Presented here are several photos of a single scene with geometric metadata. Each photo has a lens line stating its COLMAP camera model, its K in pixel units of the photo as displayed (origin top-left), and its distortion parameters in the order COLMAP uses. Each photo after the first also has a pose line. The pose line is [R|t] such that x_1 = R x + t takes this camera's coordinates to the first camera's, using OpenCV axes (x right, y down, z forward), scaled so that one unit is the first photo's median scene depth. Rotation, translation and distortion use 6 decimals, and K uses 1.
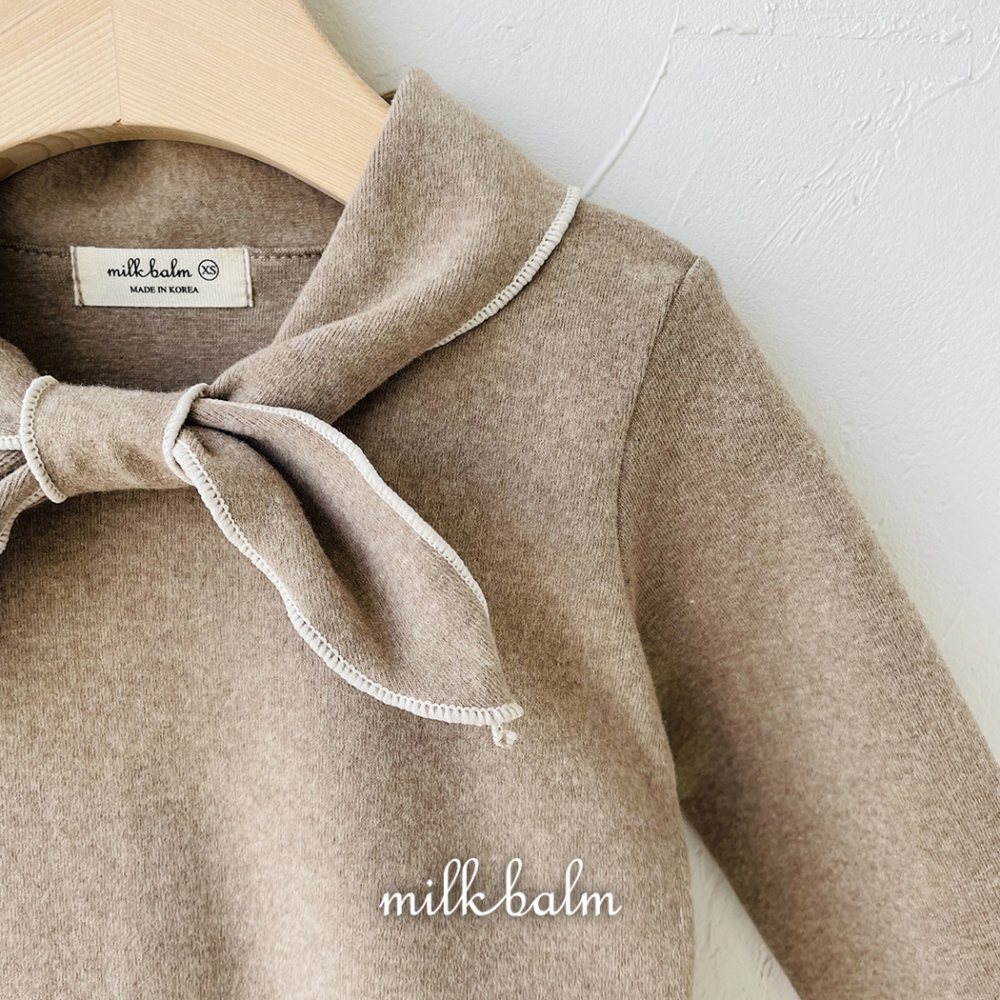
lens RADIAL K [[1060.2, 0, 485.2], [0, 1060.2, 544.2], [0, 0, 1]] dist [0.018904, -0.026793]
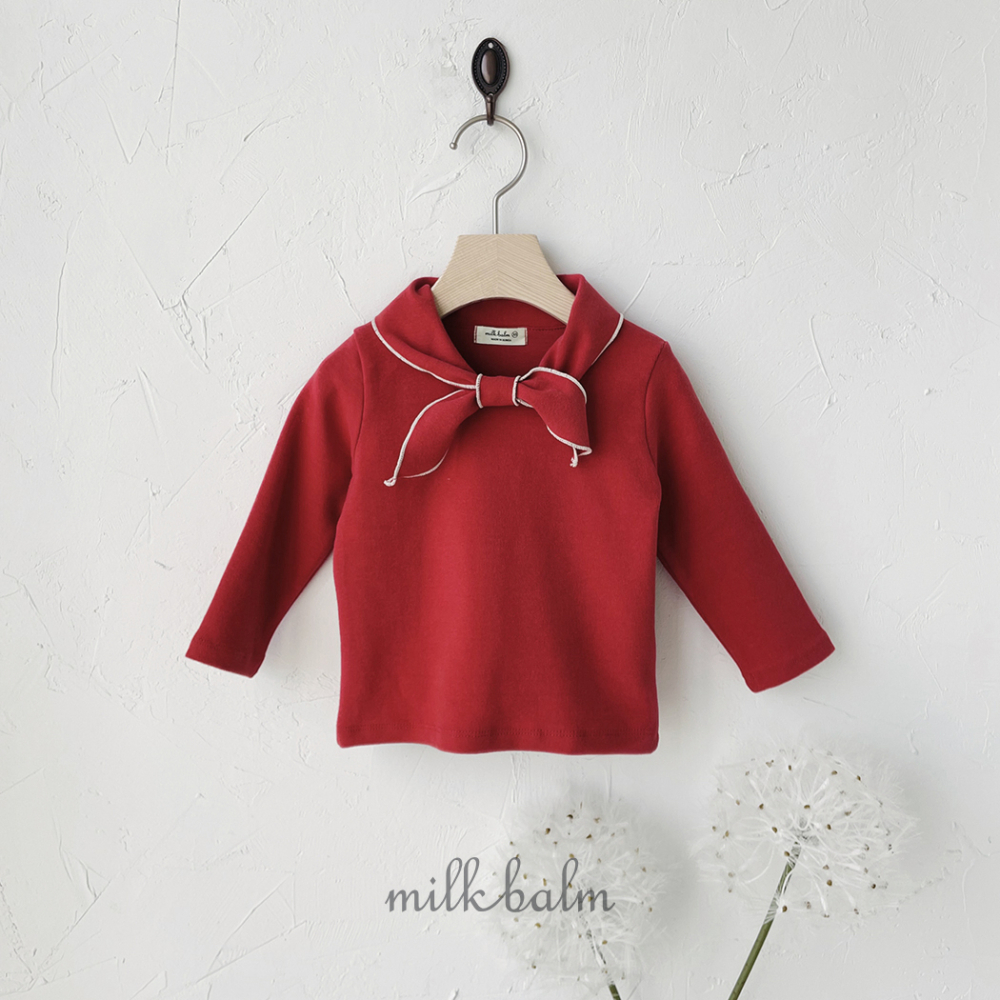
lens RADIAL K [[981.8, 0, 482.8], [0, 981.8, 503.0], [0, 0, 1]] dist [0.012554, -0.015401]
pose [[0.999114, 0.009851, -0.040918, -0.211391], [-0.011345, 0.999271, -0.036443, 0.370556], [0.040529, 0.036875, 0.998498, -2.009155]]
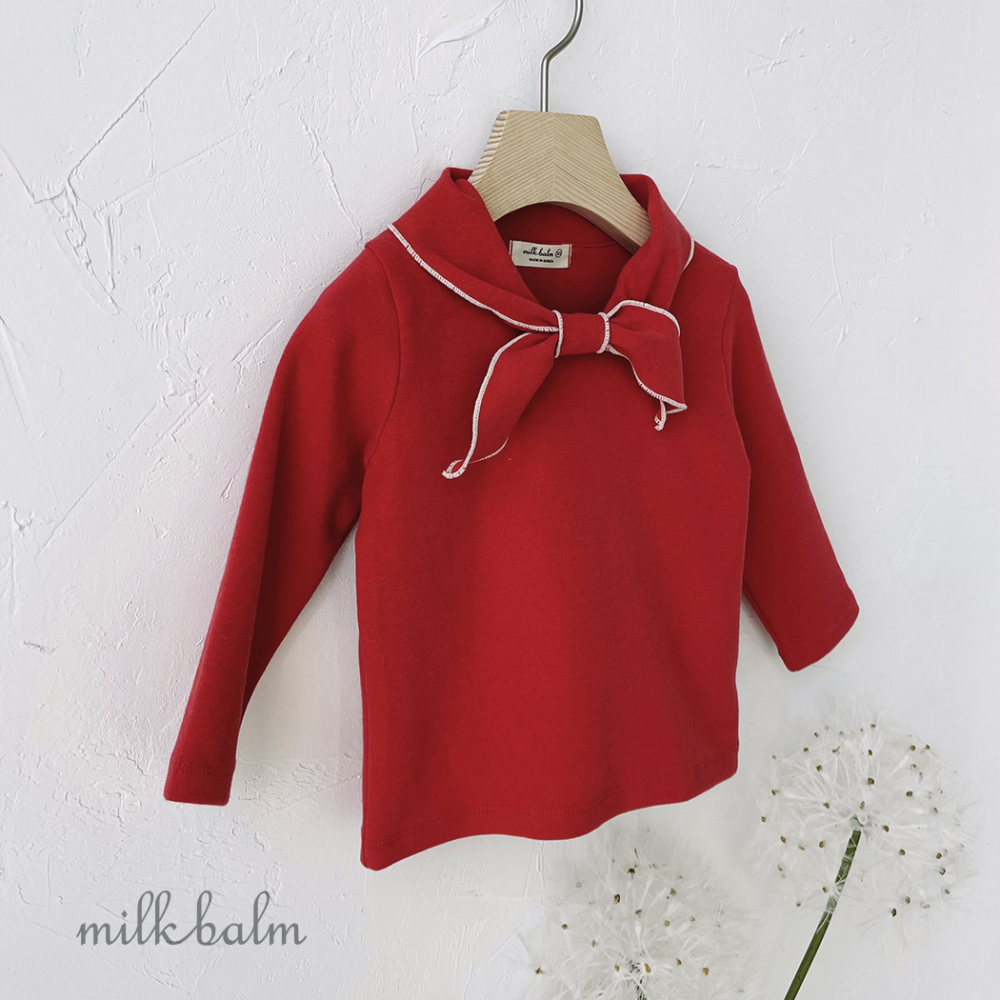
lens RADIAL K [[1074.2, 0, 498.4], [0, 1074.2, 462.7], [0, 0, 1]] dist [0.008968, -0.017416]
pose [[0.876573, -0.078054, 0.474897, -1.535742], [0.075616, 0.996842, 0.024267, 0.142290], [-0.475291, 0.014638, 0.879707, -1.064000]]
